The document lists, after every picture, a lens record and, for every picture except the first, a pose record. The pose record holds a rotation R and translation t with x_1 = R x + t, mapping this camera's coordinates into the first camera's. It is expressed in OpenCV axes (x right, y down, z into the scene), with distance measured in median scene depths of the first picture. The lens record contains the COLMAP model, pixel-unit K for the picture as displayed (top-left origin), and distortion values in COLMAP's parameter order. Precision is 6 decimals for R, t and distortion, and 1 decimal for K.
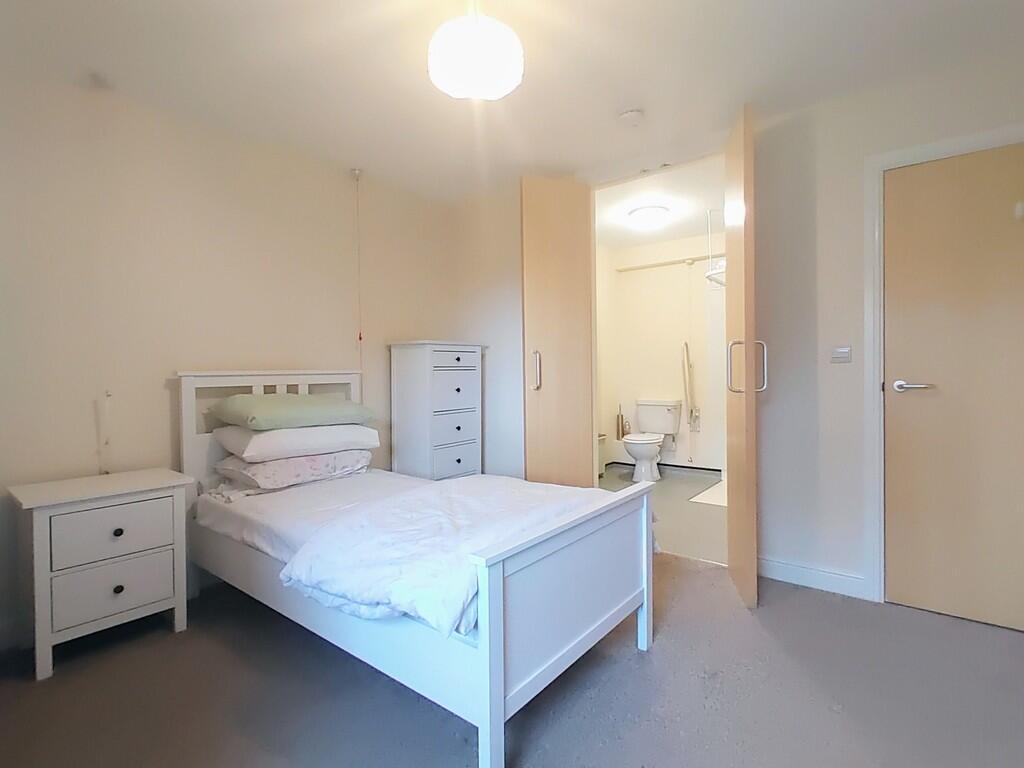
lens RADIAL K [[504.7, 0, 511.8], [0, 504.7, 382.8], [0, 0, 1]] dist [-0.002557, 0.000045]
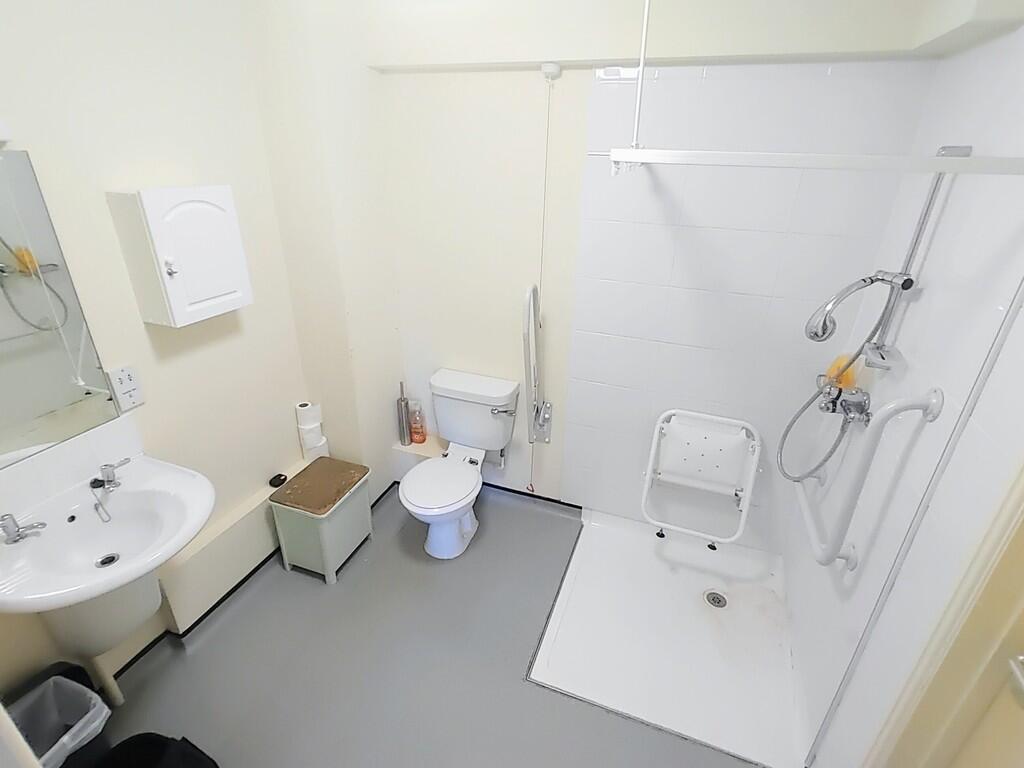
lens RADIAL K [[504.7, 0, 511.5], [0, 504.7, 376.5], [0, 0, 1]] dist [-0.002557, 0.000045]
pose [[0.946961, -0.102735, 0.304483, 0.179415], [-0.027384, 0.918273, 0.394999, -0.173196], [-0.320179, -0.382386, 0.866756, 0.577130]]
